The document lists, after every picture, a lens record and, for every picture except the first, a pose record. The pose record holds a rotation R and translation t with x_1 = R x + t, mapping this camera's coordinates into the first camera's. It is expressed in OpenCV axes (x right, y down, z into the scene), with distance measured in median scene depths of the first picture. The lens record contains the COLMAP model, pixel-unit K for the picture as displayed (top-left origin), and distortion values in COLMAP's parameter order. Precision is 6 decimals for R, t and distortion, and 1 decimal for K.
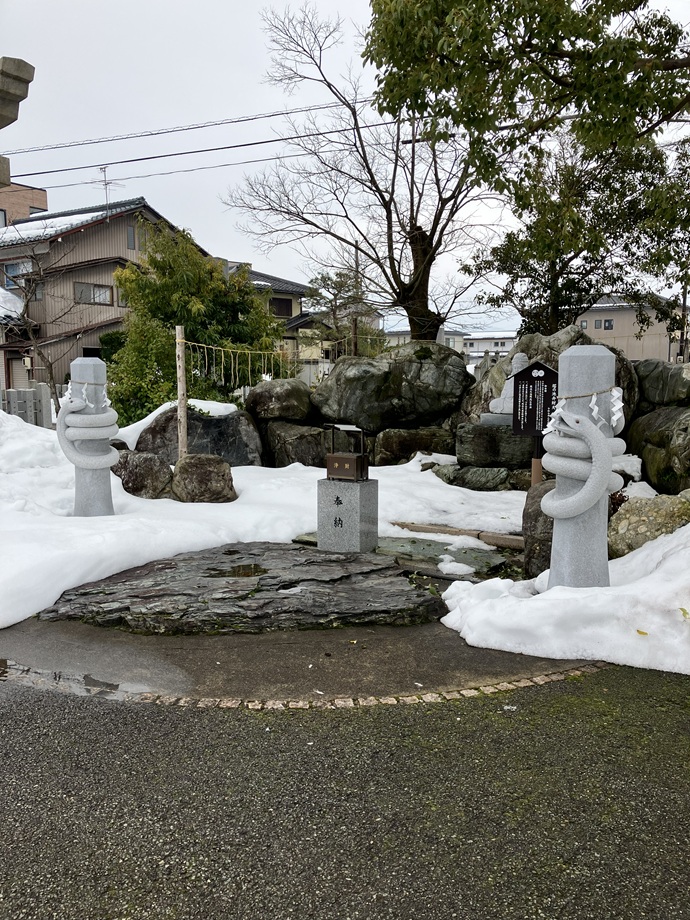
lens RADIAL K [[722.4, 0, 345.0], [0, 722.4, 460.0], [0, 0, 1]] dist [0.023099, 0.007143]
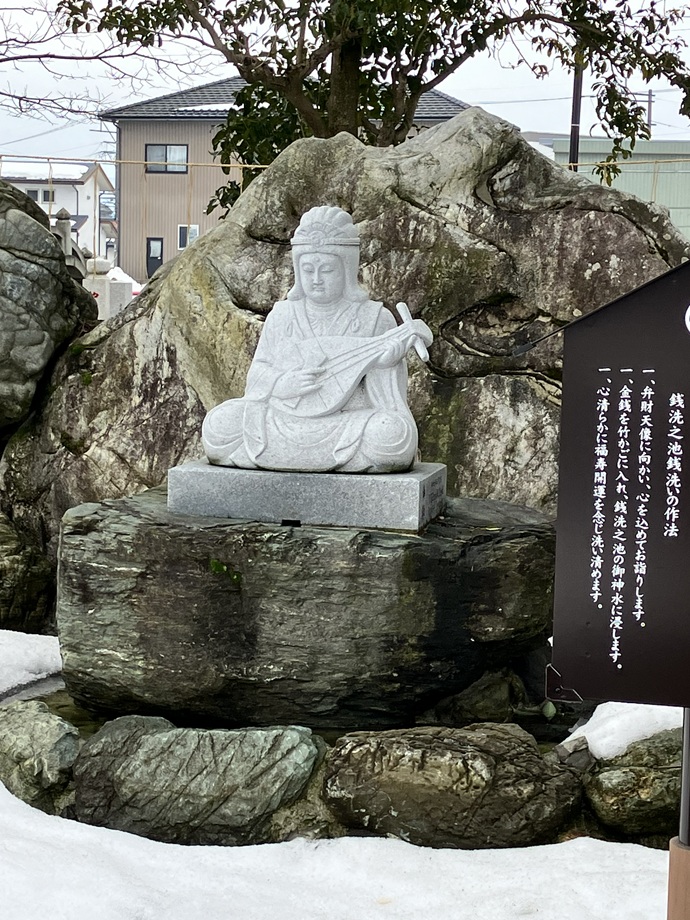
lens RADIAL K [[1935.2, 0, 345.0], [0, 1935.2, 460.0], [0, 0, 1]] dist [0.280234, 0.003795]
pose [[0.936342, -0.006855, 0.351023, 0.026223], [0.014987, 0.999678, -0.020453, -0.053148], [-0.350770, 0.024412, 0.936143, 0.412164]]
